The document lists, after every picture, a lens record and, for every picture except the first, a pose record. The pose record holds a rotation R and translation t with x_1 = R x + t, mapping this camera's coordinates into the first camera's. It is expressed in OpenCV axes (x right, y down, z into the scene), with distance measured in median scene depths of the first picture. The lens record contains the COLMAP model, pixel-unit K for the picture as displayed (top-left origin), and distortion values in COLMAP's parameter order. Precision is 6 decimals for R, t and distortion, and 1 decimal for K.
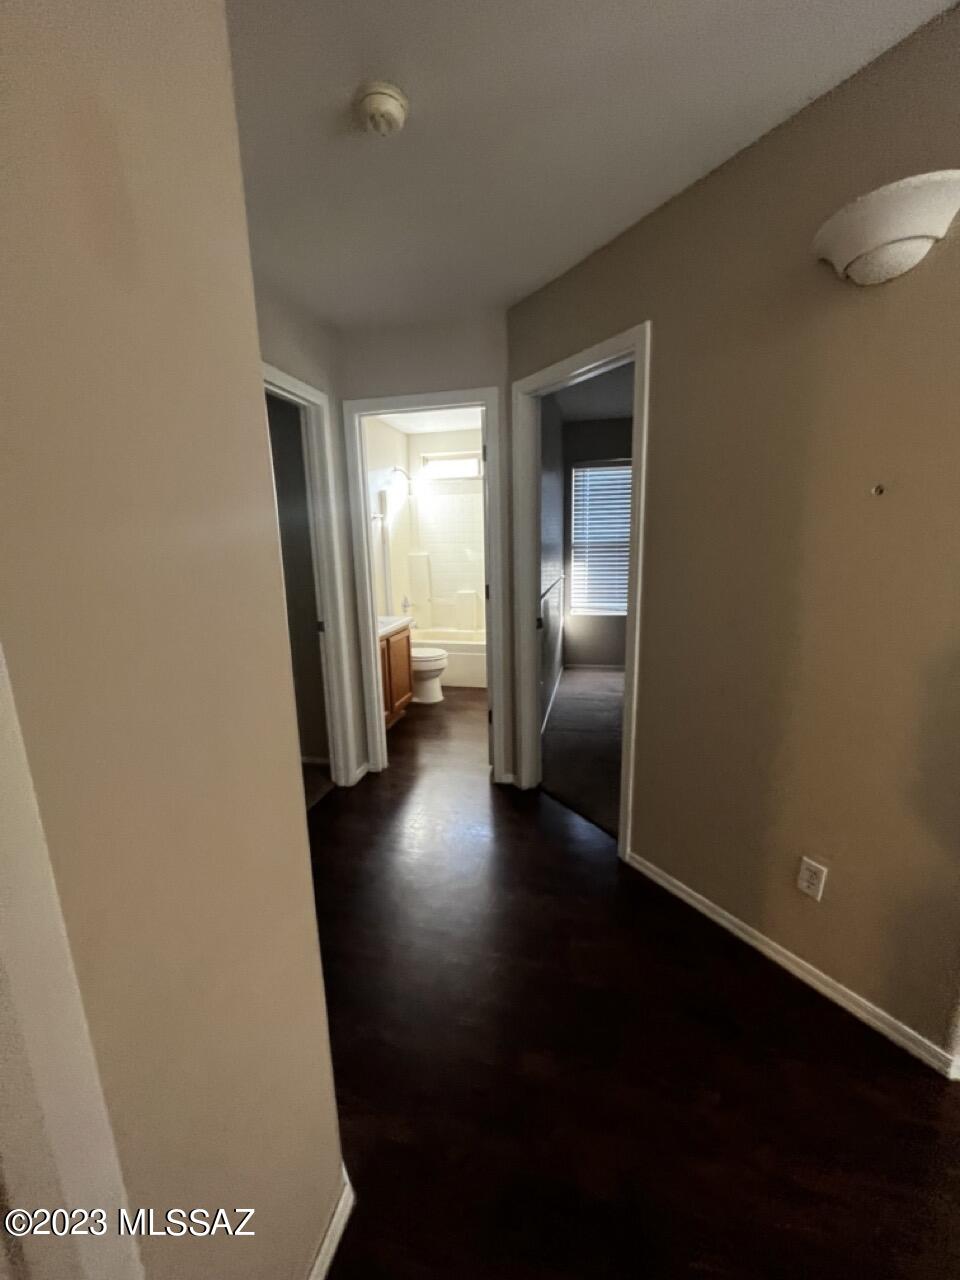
lens RADIAL K [[515.1, 0, 478.5], [0, 515.1, 642.3], [0, 0, 1]] dist [-0.003211, 0.001109]
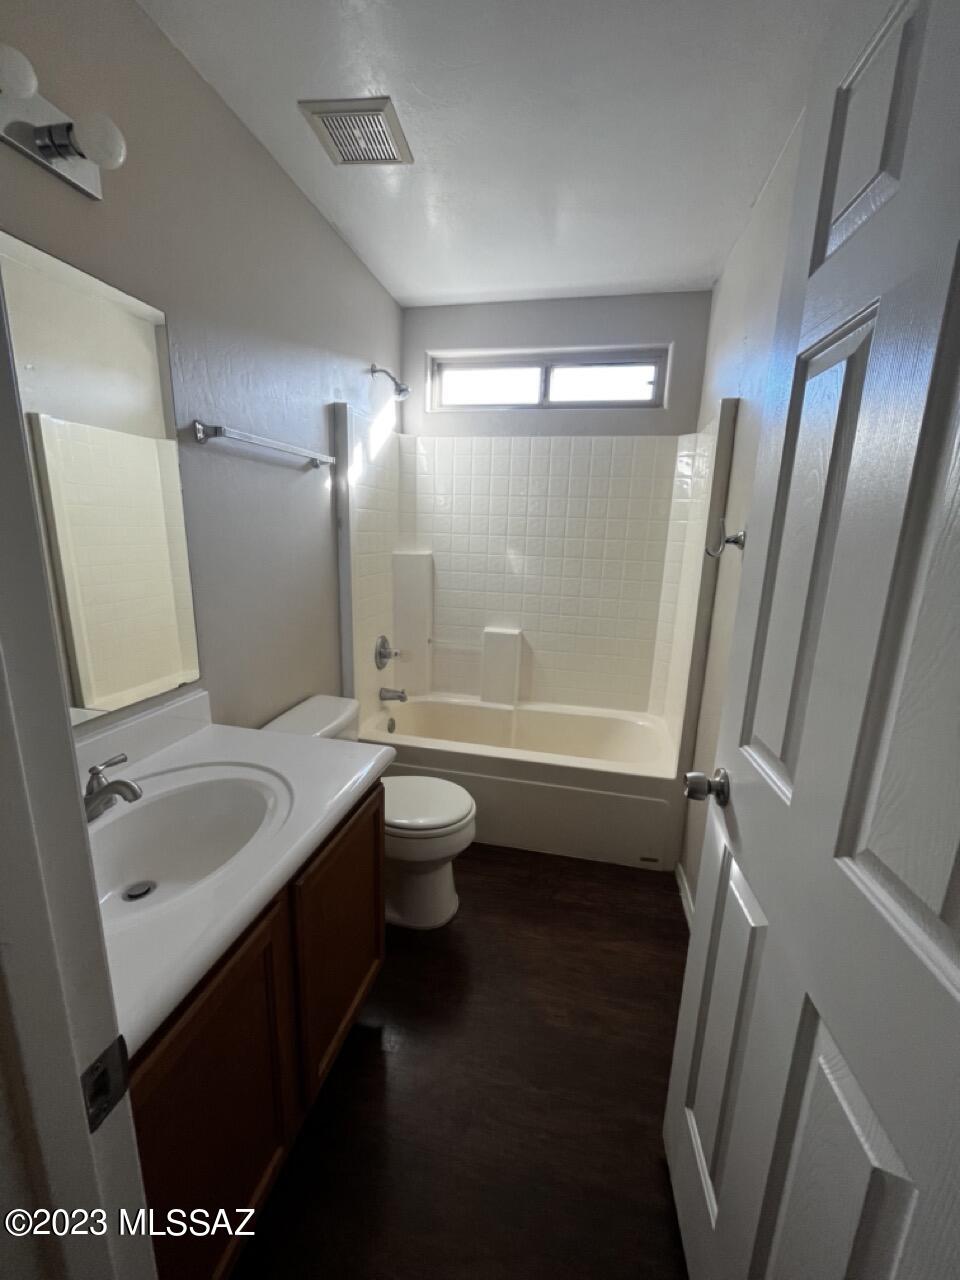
lens RADIAL K [[515.1, 0, 482.7], [0, 515.1, 641.9], [0, 0, 1]] dist [-0.003211, 0.001109]
pose [[0.998206, 0.050175, 0.032663, -0.064336], [-0.050619, 0.998635, 0.012912, -0.098749], [-0.031970, -0.014542, 0.999383, 0.518017]]
